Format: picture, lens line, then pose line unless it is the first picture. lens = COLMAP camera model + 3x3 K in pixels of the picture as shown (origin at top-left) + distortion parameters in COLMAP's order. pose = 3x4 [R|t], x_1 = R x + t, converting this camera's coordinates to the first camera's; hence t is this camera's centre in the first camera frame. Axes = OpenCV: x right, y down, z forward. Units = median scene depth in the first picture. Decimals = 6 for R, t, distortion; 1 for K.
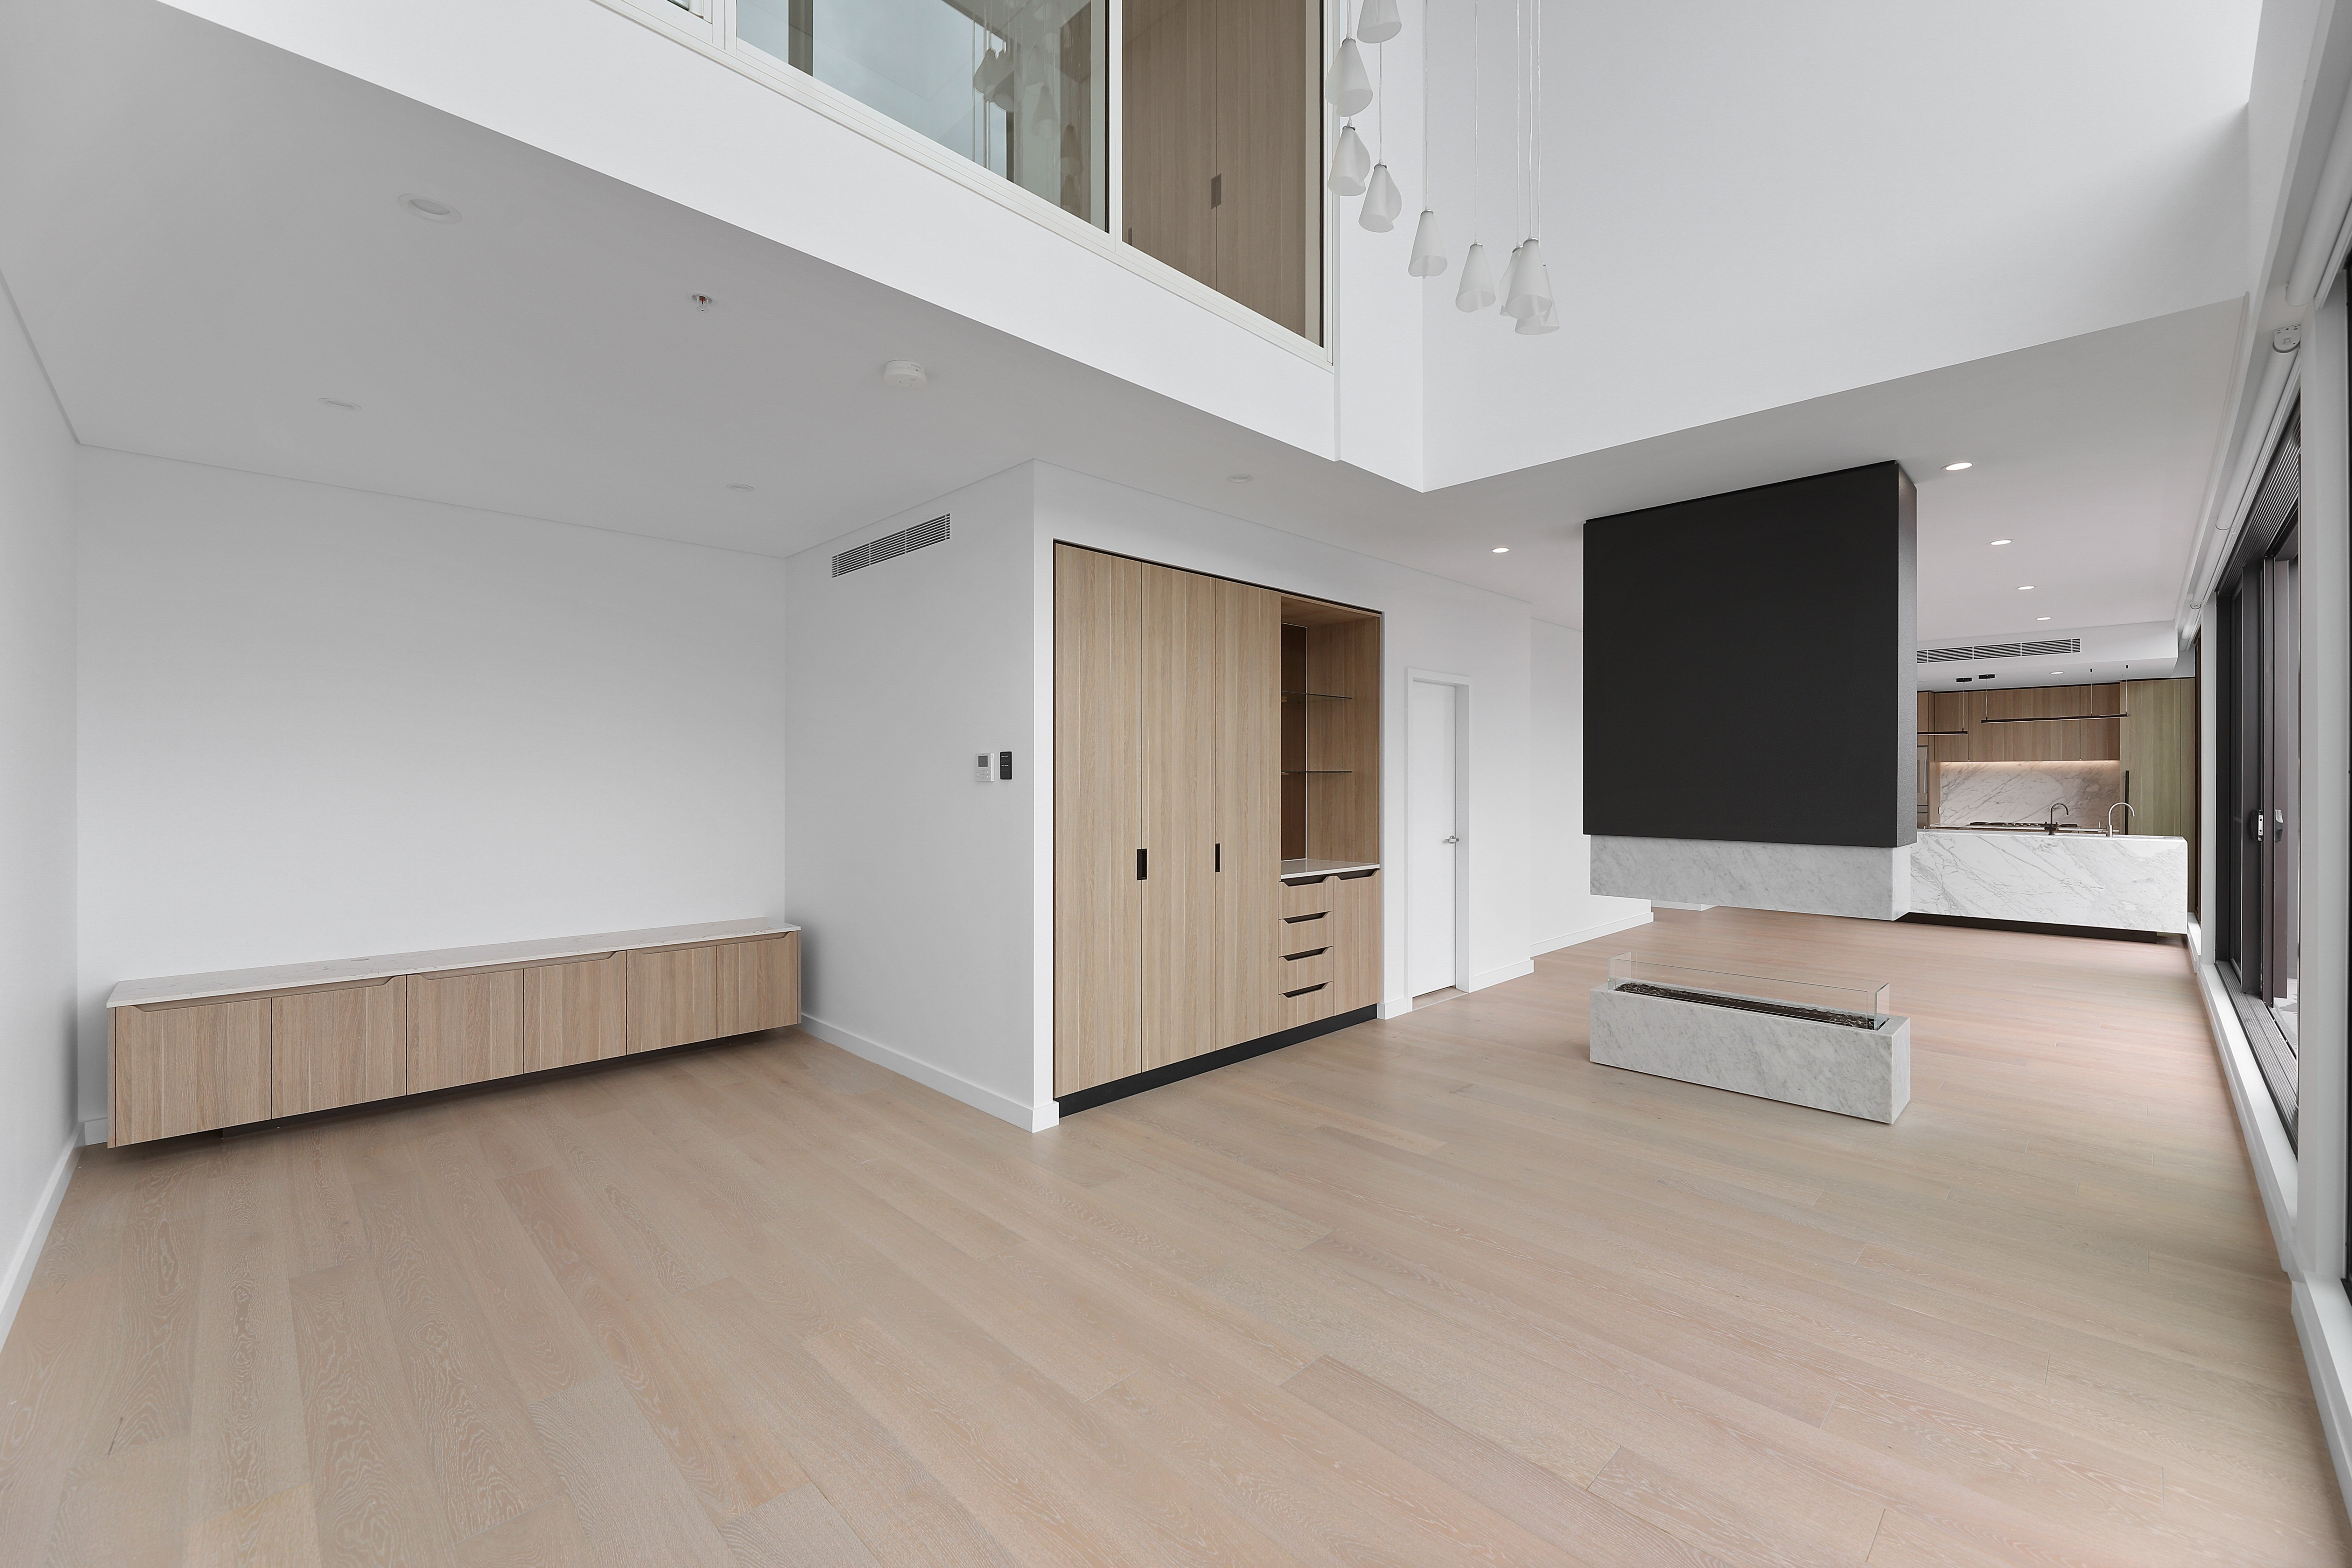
lens RADIAL K [[947.0, 0, 1168.0], [0, 947.0, 784.1], [0, 0, 1]] dist [-0.007027, -0.000546]
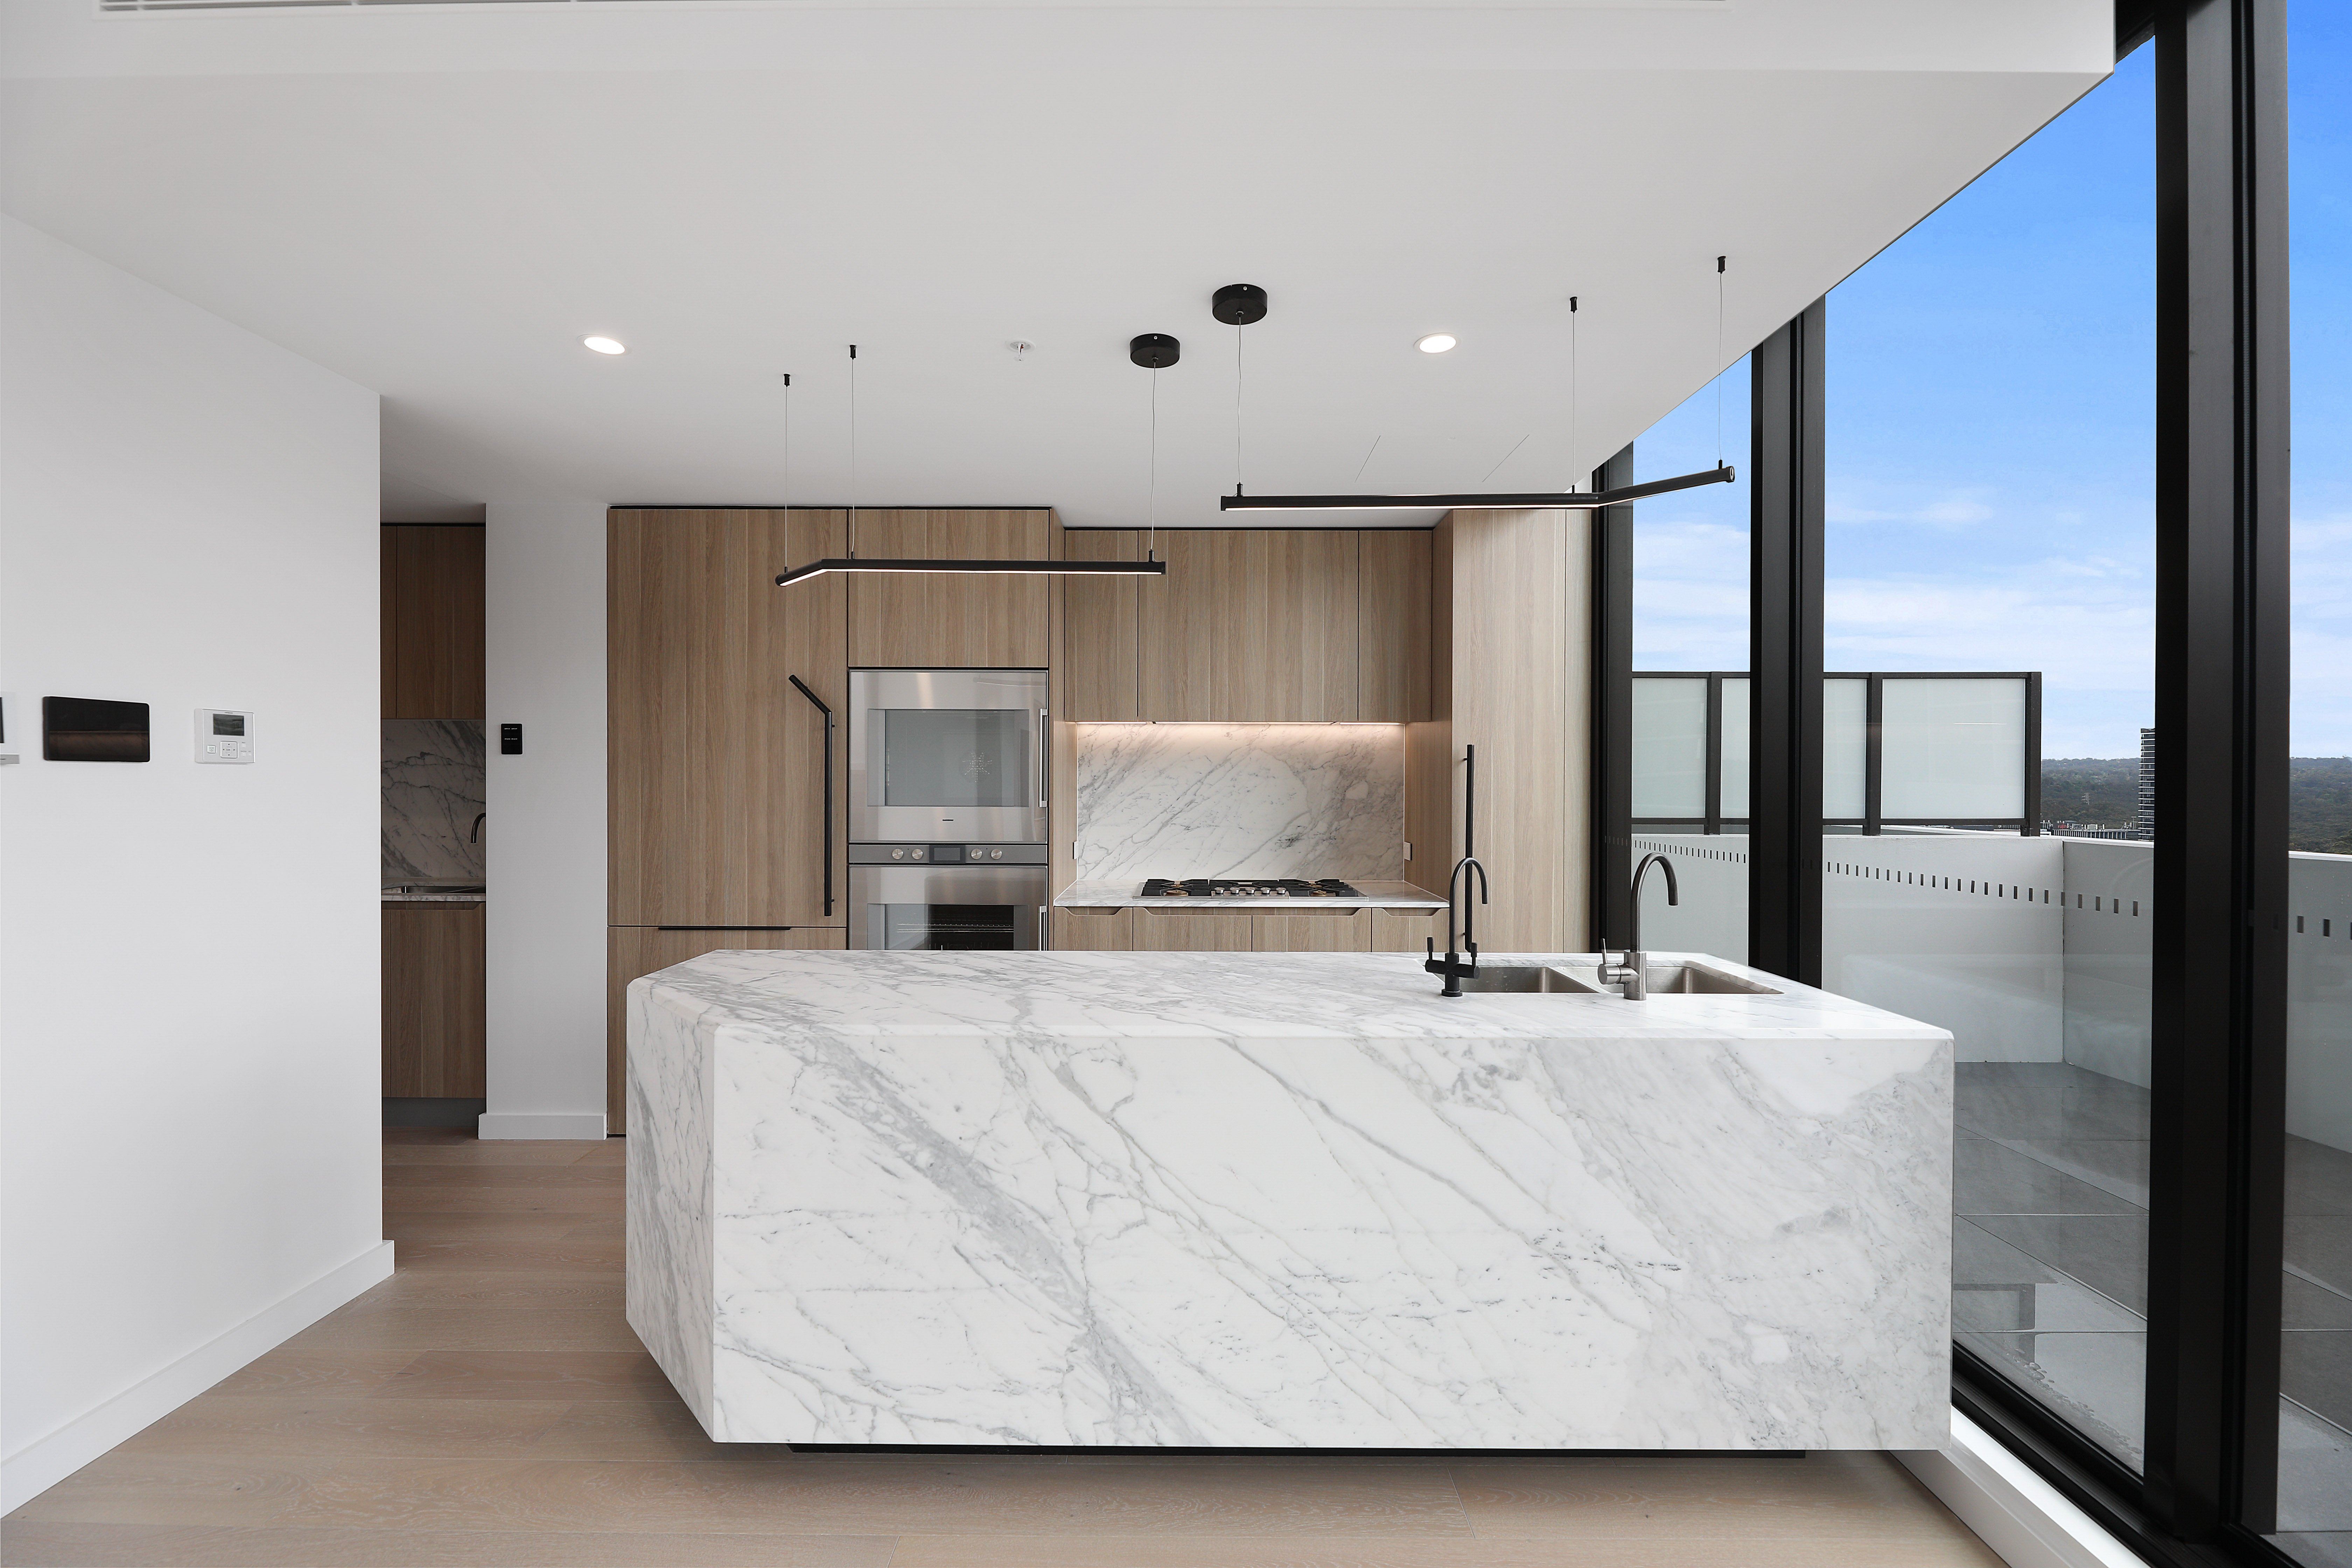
lens RADIAL K [[947.0, 0, 1175.3], [0, 947.0, 786.0], [0, 0, 1]] dist [-0.007027, -0.000546]
pose [[0.704317, -0.001524, 0.709884, 0.615311], [0.002071, 0.999998, 0.000092, 0.001644], [-0.709882, 0.001406, 0.704319, 0.750501]]
